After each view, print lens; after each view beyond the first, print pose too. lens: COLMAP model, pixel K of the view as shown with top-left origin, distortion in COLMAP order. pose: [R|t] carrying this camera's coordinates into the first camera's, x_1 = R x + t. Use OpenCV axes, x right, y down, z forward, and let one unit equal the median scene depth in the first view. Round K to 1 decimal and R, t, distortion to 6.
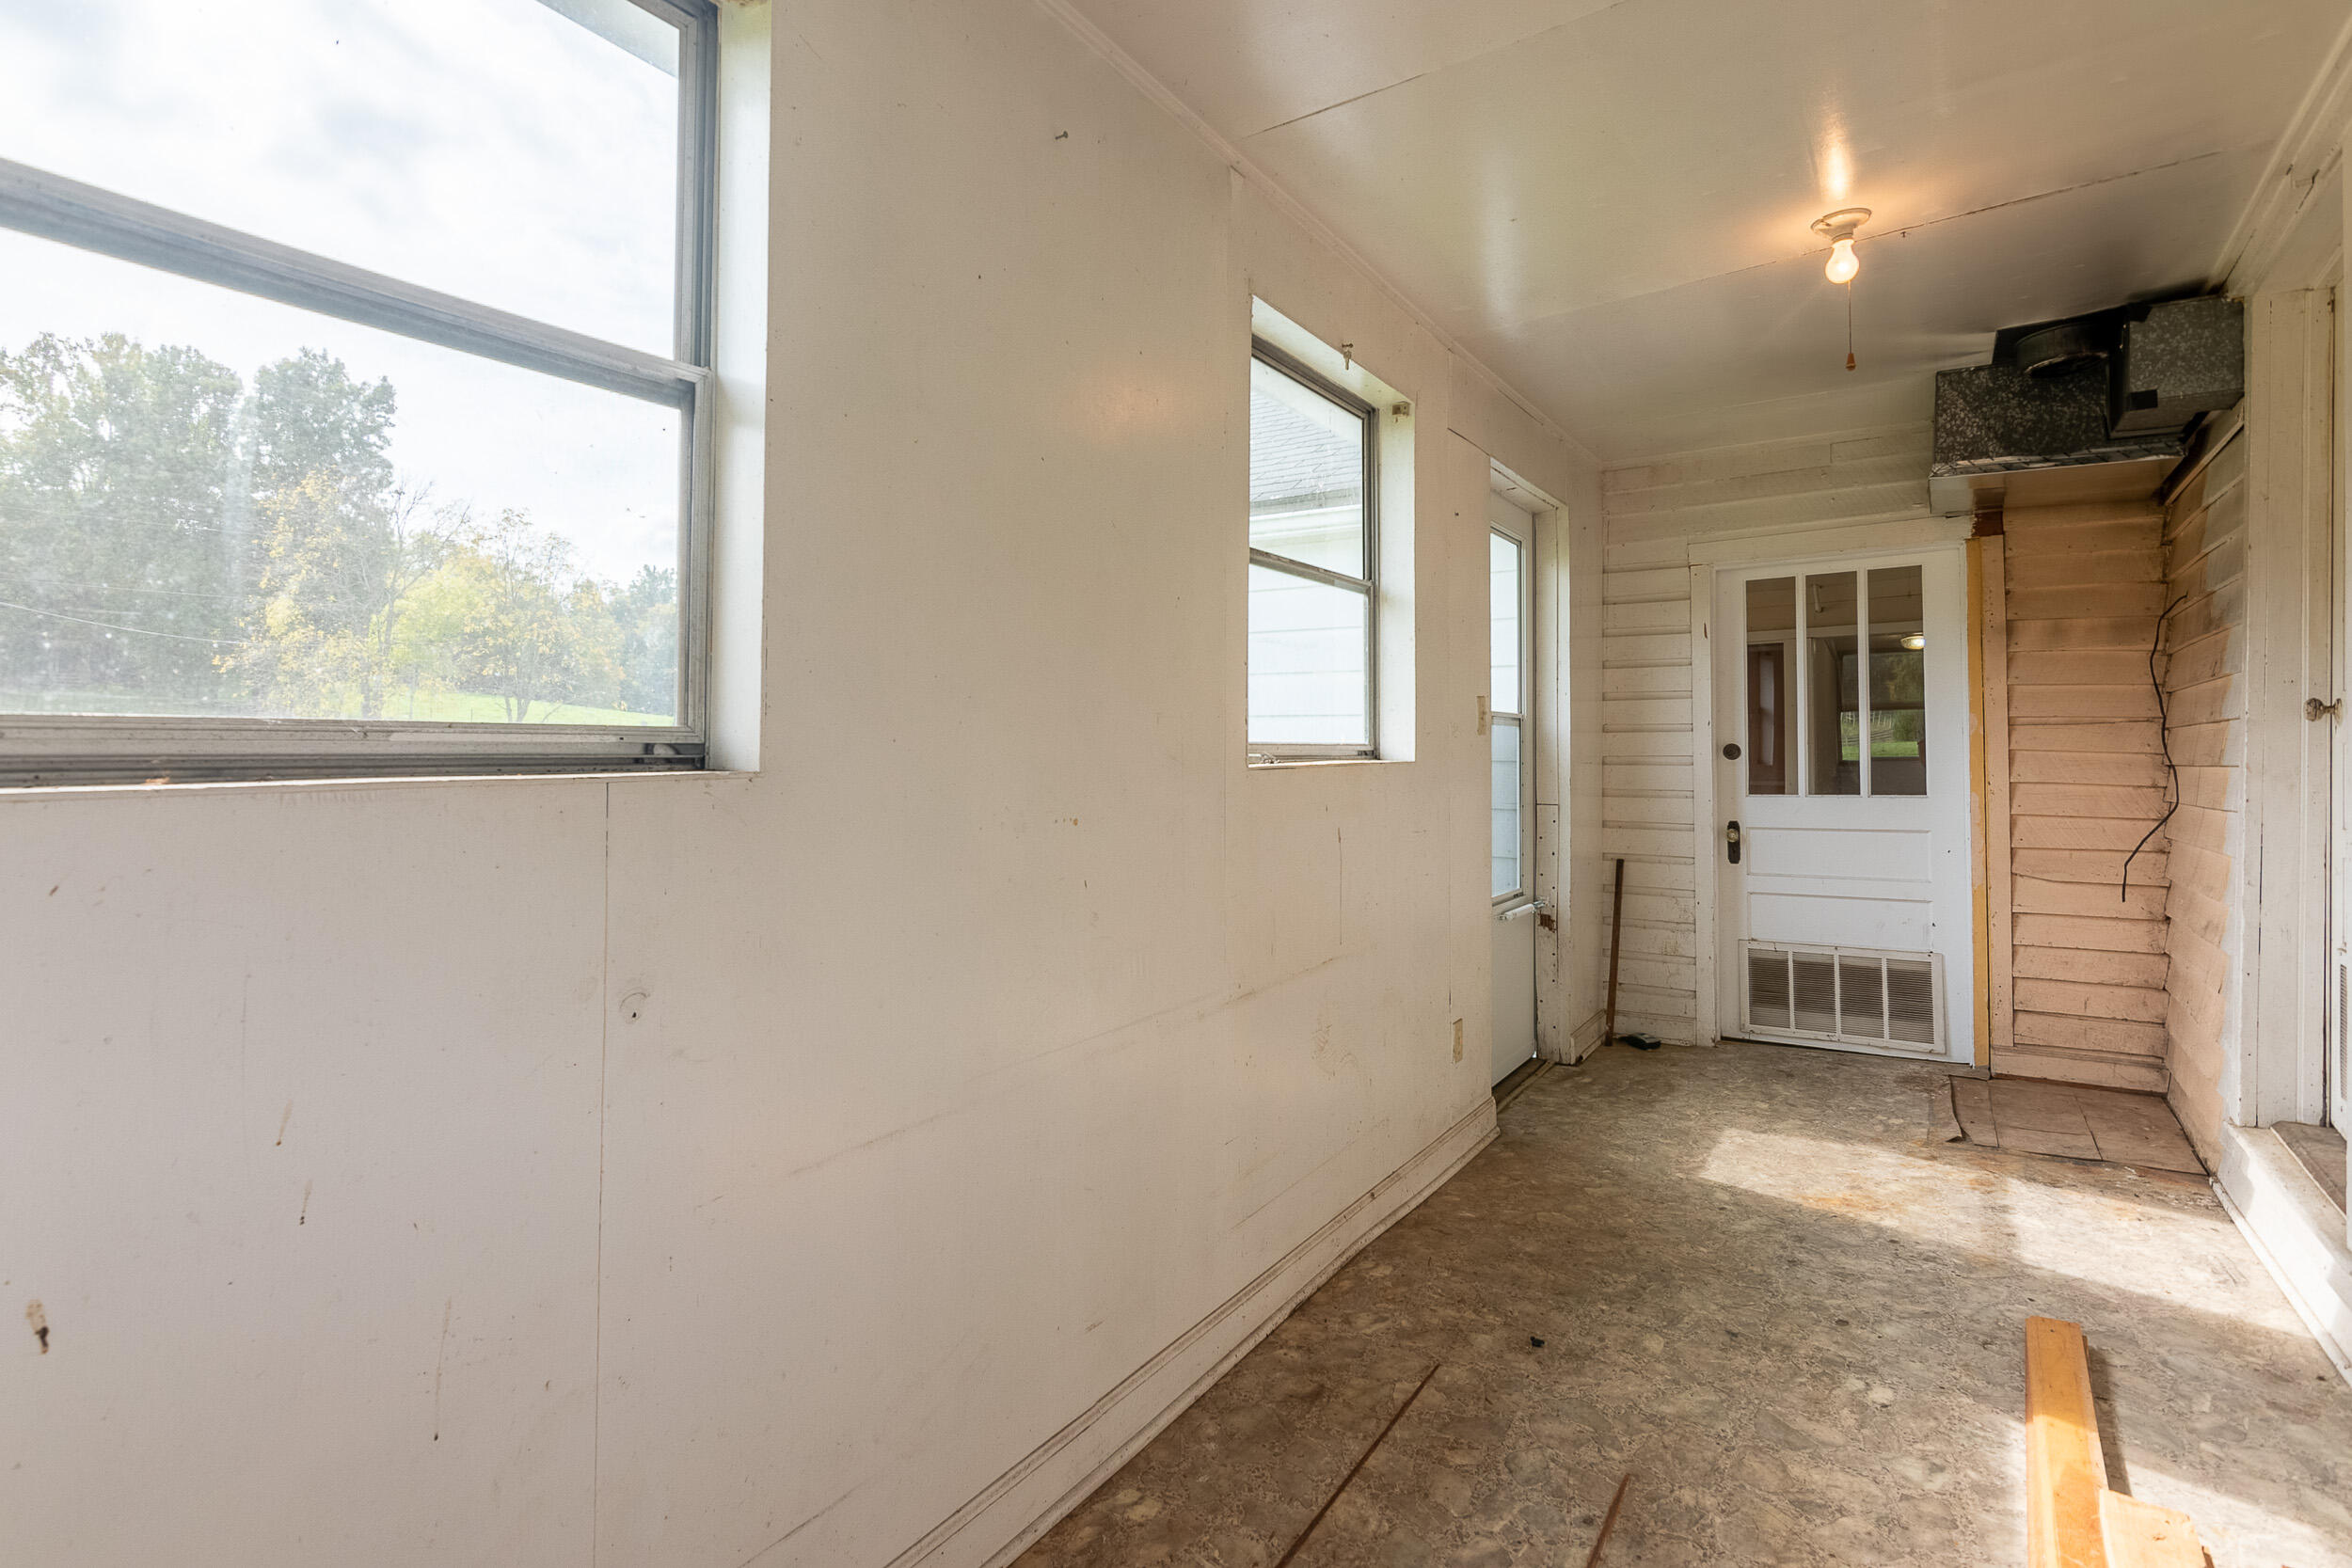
lens RADIAL K [[1133.3, 0, 1194.3], [0, 1133.3, 737.0], [0, 0, 1]] dist [-0.025370, 0.002962]
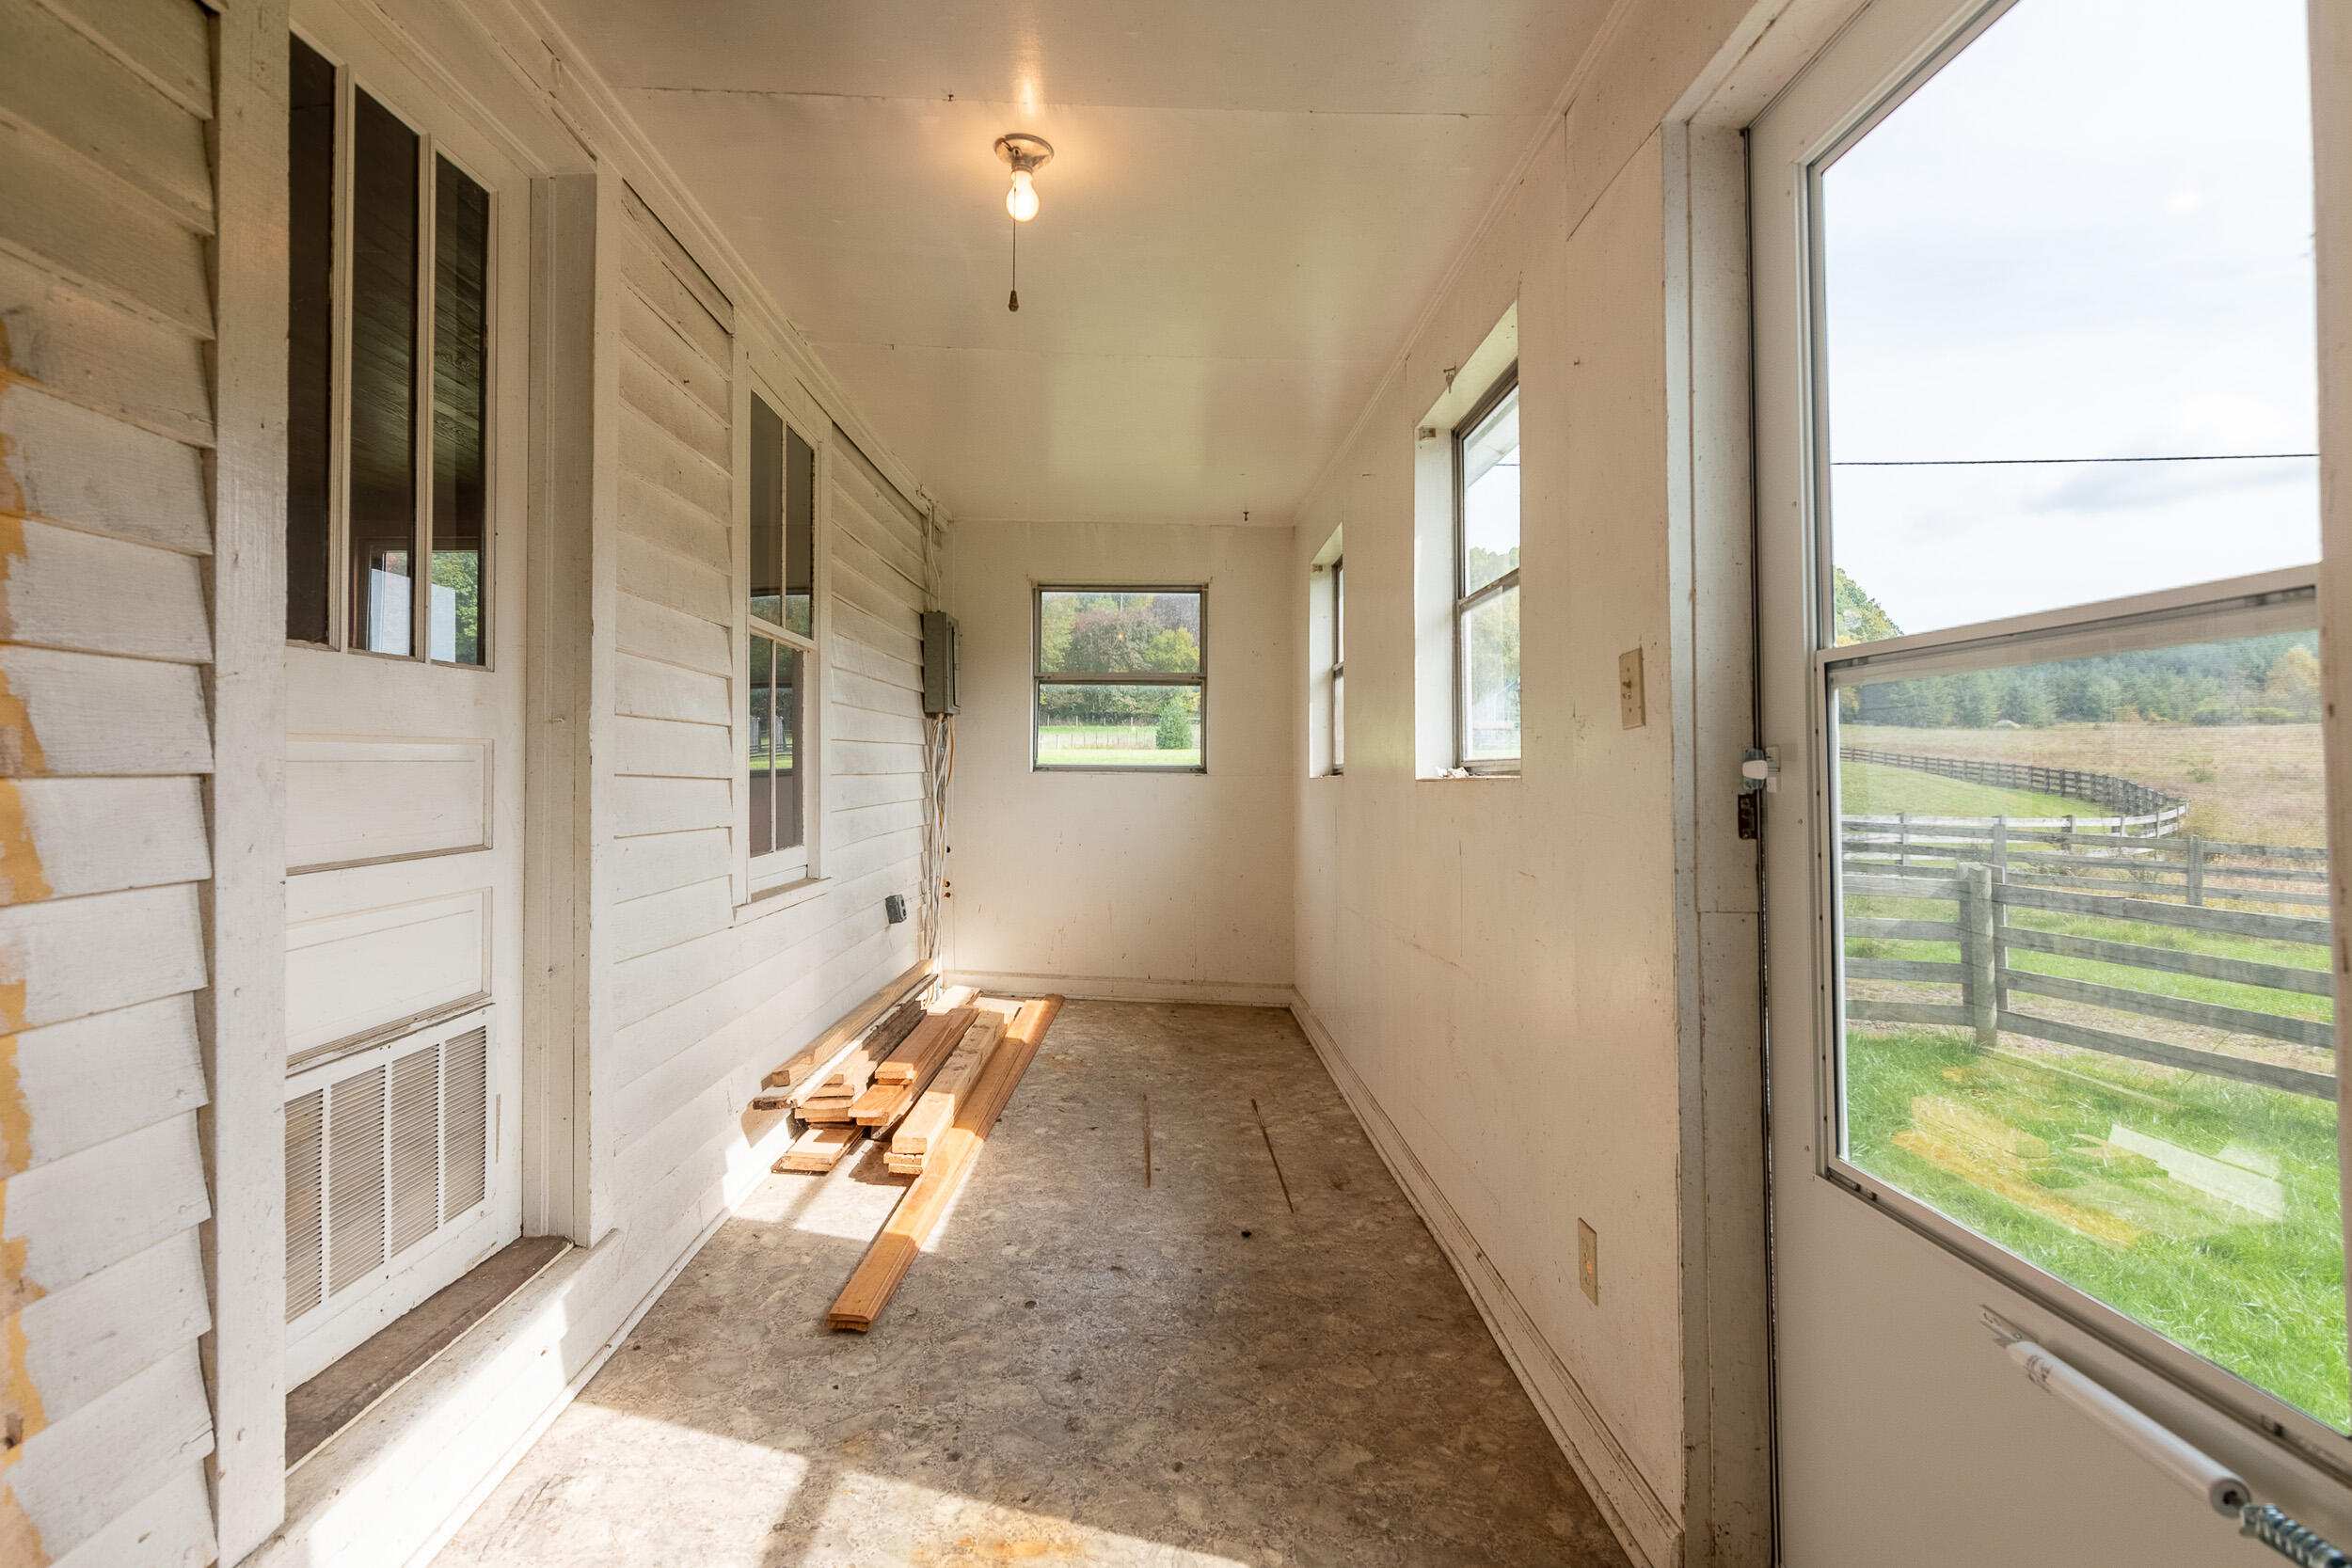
lens RADIAL K [[1133.3, 0, 1176.1], [0, 1133.3, 772.8], [0, 0, 1]] dist [-0.025370, 0.002962]
pose [[-0.821208, -0.002841, -0.570622, 1.021281], [0.004108, 0.999932, -0.010891, 0.023201], [0.570615, -0.011288, -0.821140, 1.859568]]
